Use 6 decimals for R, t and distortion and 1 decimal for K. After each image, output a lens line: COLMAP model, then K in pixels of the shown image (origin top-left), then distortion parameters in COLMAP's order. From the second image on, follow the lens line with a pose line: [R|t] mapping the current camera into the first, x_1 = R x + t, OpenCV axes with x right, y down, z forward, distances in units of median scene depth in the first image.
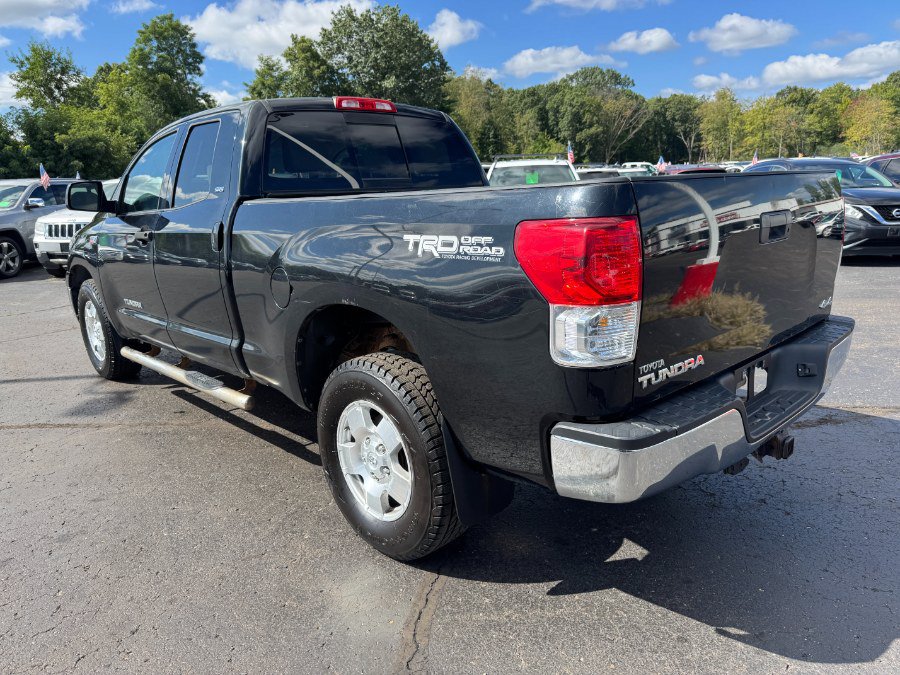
lens RADIAL K [[652.0, 0, 449.0], [0, 652.0, 336.9], [0, 0, 1]] dist [0.014631, -0.018258]
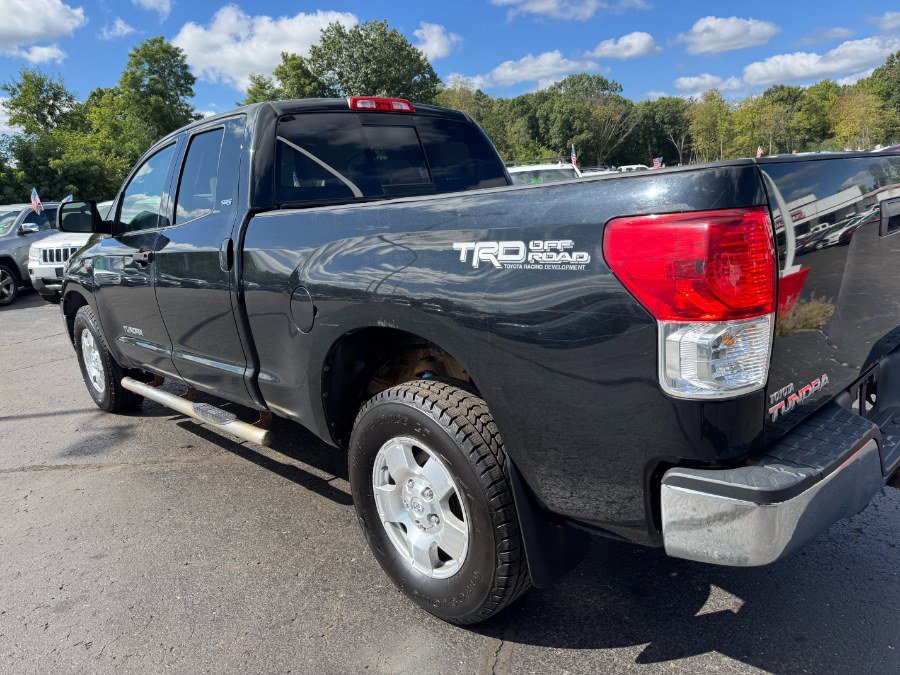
lens RADIAL K [[652.0, 0, 447.5], [0, 652.0, 331.6], [0, 0, 1]] dist [0.014631, -0.018258]
pose [[0.999248, -0.038784, -0.000360, -0.048713], [0.038765, 0.998978, -0.023250, -0.013554], [0.001262, 0.023218, 0.999730, 0.096131]]
